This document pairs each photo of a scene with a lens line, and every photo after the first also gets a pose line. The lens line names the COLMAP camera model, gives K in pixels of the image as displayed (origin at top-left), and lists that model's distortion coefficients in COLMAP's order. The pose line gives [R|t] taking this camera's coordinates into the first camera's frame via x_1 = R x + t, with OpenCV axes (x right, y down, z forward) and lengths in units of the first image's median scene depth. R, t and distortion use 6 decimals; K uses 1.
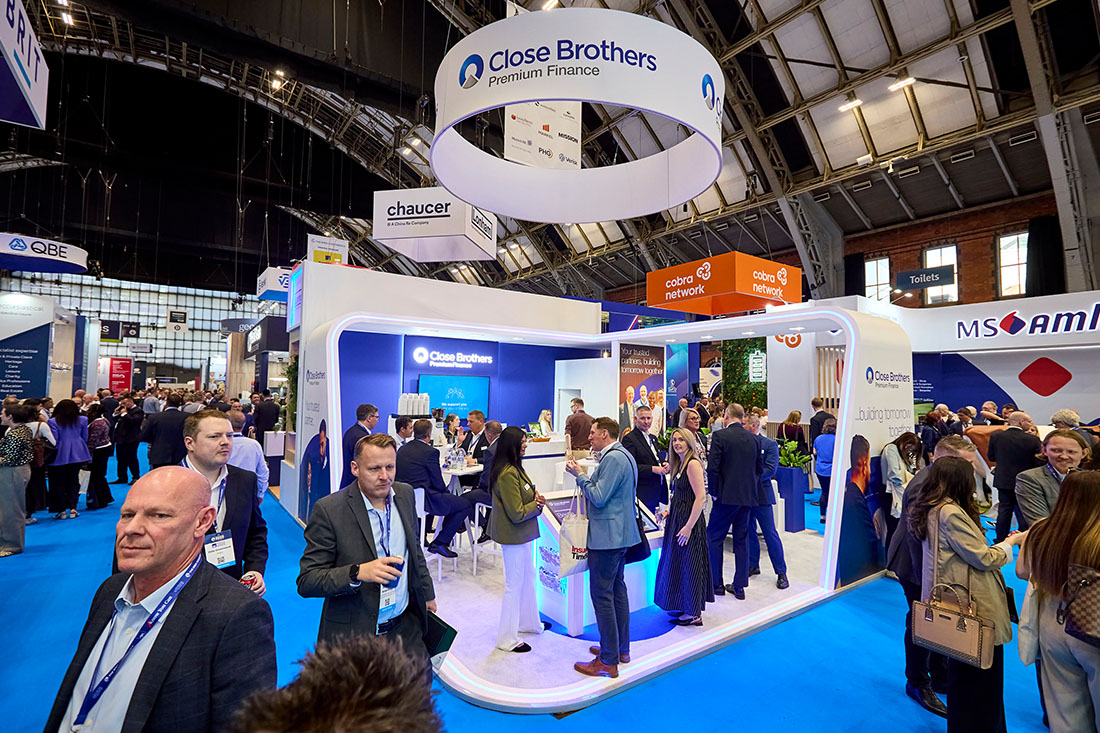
lens RADIAL K [[522.7, 0, 547.9], [0, 522.7, 373.5], [0, 0, 1]] dist [-0.009615, 0.002325]
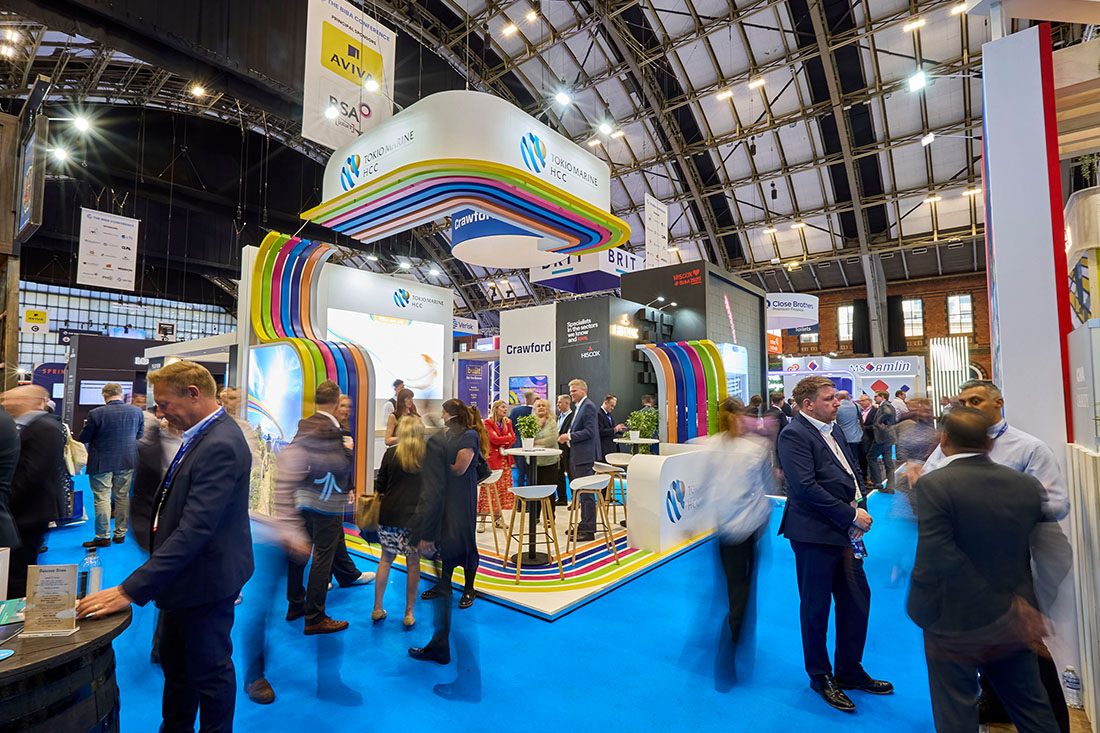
lens RADIAL K [[522.7, 0, 542.5], [0, 522.7, 364.7], [0, 0, 1]] dist [-0.009615, 0.002325]
pose [[0.964674, 0.004937, 0.263401, -0.612933], [0.001647, 0.999692, -0.024769, -0.023707], [-0.263442, 0.024328, 0.964368, -0.476910]]
